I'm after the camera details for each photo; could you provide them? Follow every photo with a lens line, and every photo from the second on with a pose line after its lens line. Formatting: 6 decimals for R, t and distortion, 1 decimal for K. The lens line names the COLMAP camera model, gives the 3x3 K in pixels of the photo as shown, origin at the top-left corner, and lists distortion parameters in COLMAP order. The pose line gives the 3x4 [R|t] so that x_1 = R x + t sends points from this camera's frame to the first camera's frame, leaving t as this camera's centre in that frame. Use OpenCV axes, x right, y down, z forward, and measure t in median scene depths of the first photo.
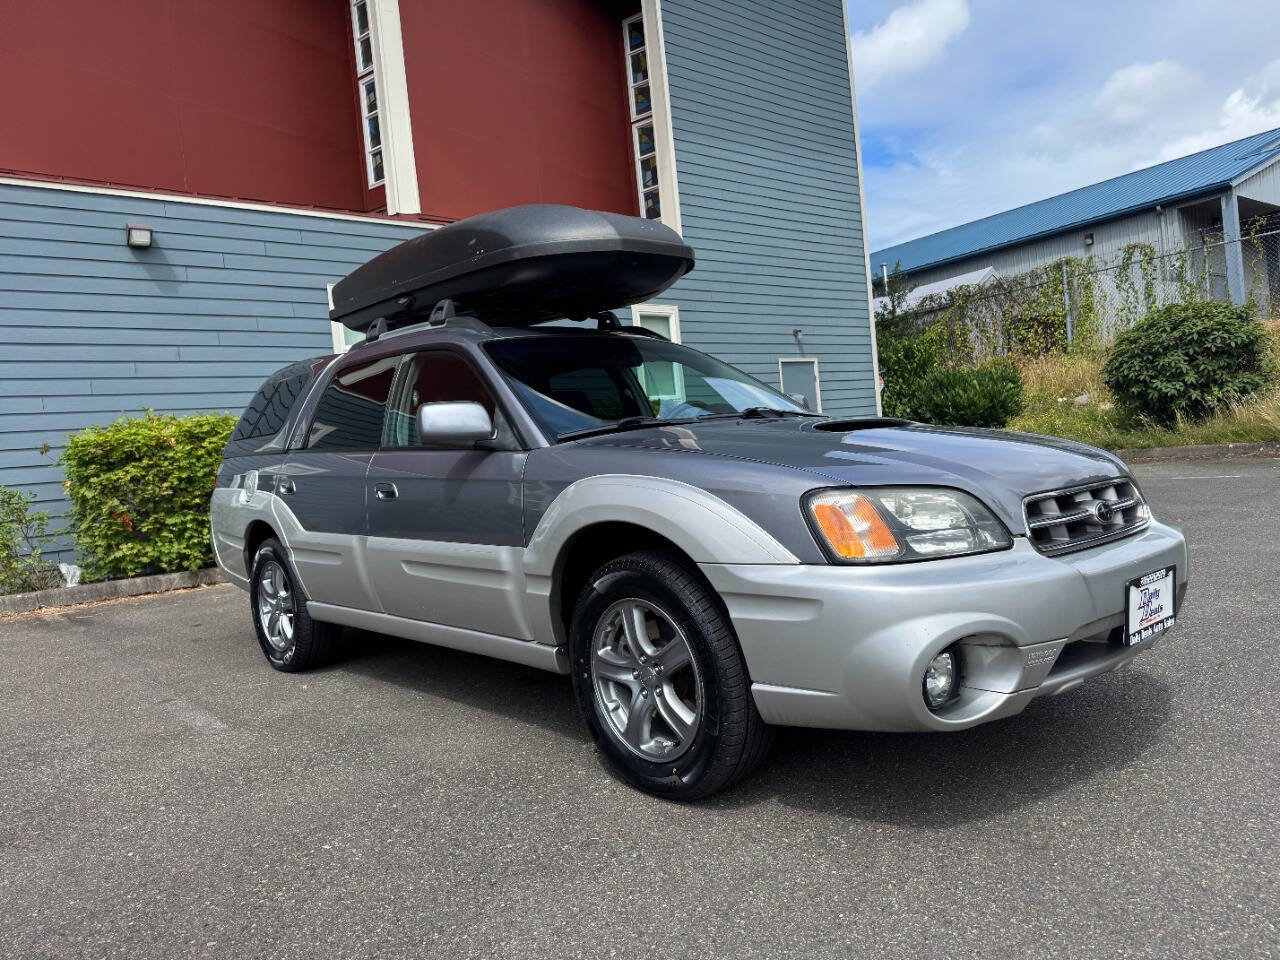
lens RADIAL K [[901.1, 0, 643.6], [0, 901.1, 491.0], [0, 0, 1]] dist [0.040359, -0.051834]
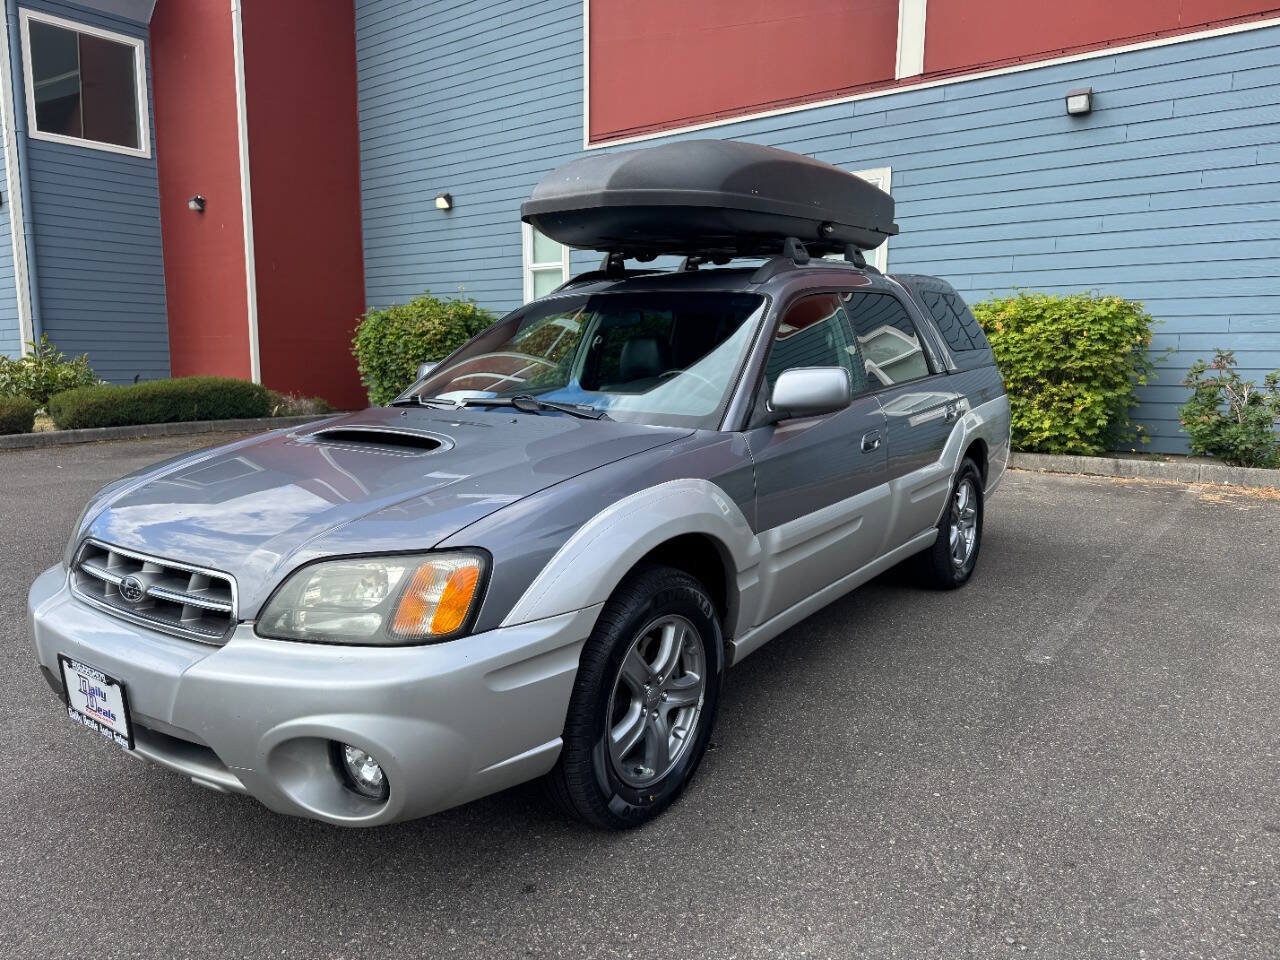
lens RADIAL K [[901.1, 0, 636.3], [0, 901.1, 492.9], [0, 0, 1]] dist [0.040359, -0.051834]
pose [[0.211873, 0.233221, -0.949062, 0.367155], [-0.047864, 0.972419, 0.228275, -0.074935], [0.976125, -0.002940, 0.217192, 0.331625]]
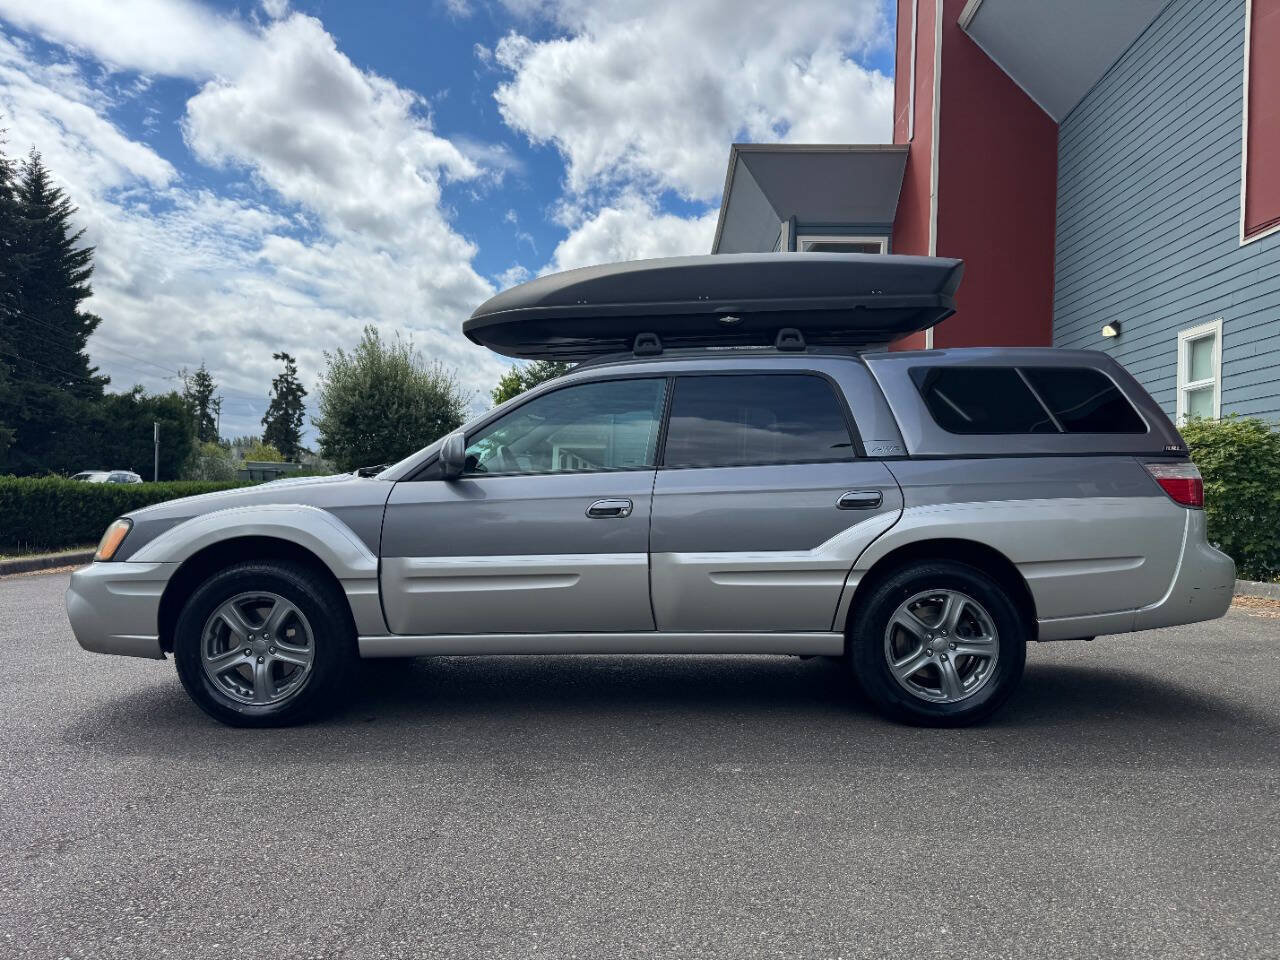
lens RADIAL K [[901.1, 0, 638.1], [0, 901.1, 482.8], [0, 0, 1]] dist [0.040359, -0.051834]
pose [[-0.663530, 0.061509, -0.745617, 0.314155], [0.019131, 0.997684, 0.065278, -0.051530], [0.747905, 0.029049, -0.663170, 0.773391]]
